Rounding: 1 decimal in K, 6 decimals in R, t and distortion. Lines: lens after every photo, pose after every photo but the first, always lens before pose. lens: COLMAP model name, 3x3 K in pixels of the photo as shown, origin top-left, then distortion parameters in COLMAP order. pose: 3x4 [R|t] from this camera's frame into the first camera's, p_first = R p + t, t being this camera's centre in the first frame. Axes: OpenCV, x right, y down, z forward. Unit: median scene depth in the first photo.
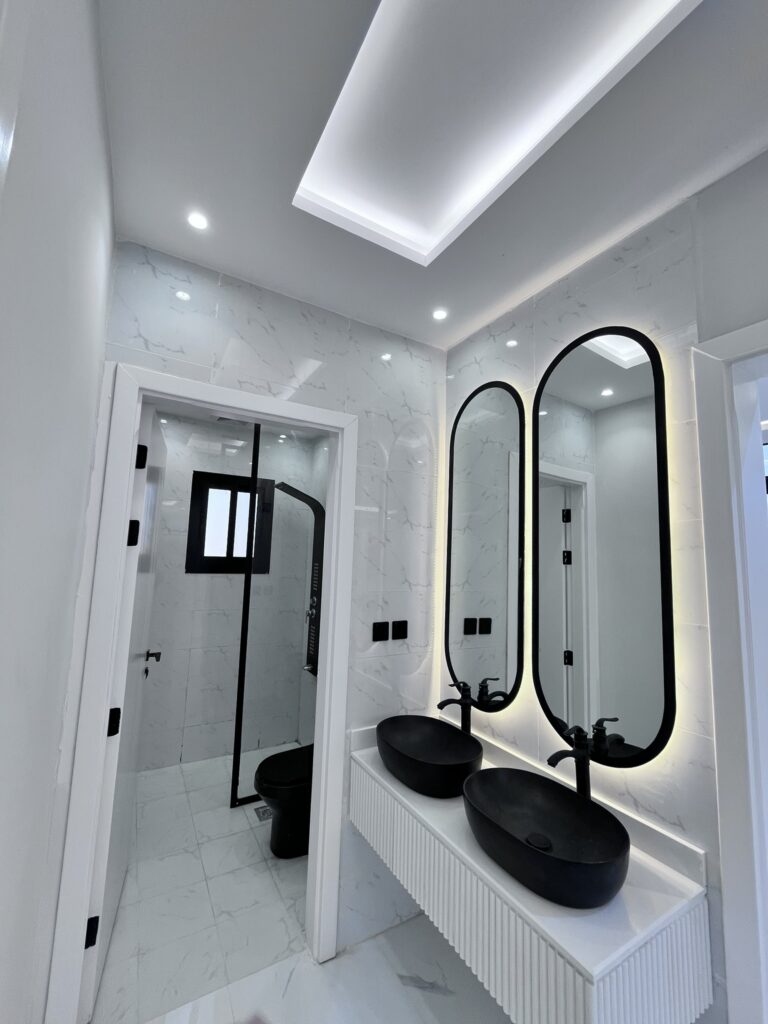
lens RADIAL K [[416.6, 0, 380.9], [0, 416.6, 507.7], [0, 0, 1]] dist [-0.008939, -0.000016]
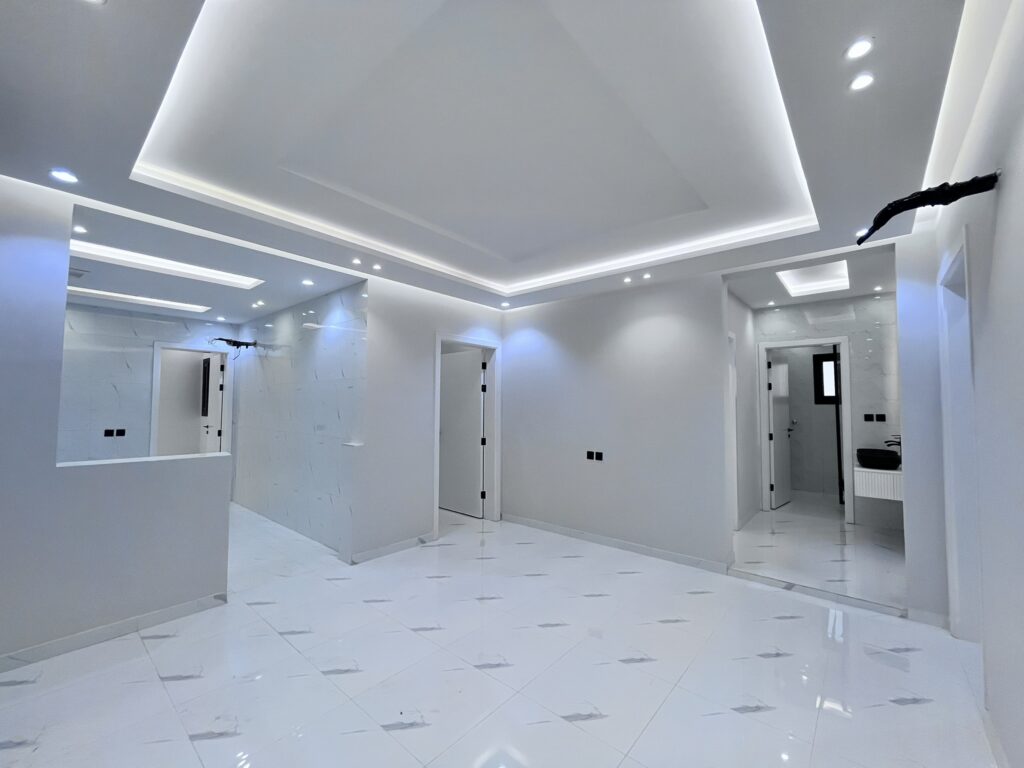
lens RADIAL K [[416.6, 0, 513.7], [0, 416.6, 390.6], [0, 0, 1]] dist [-0.008939, -0.000016]
pose [[0.336177, -0.064821, -0.939566, 1.560802], [0.119873, 0.992460, -0.025579, -0.059831], [0.934139, -0.104029, 0.341412, -1.769358]]
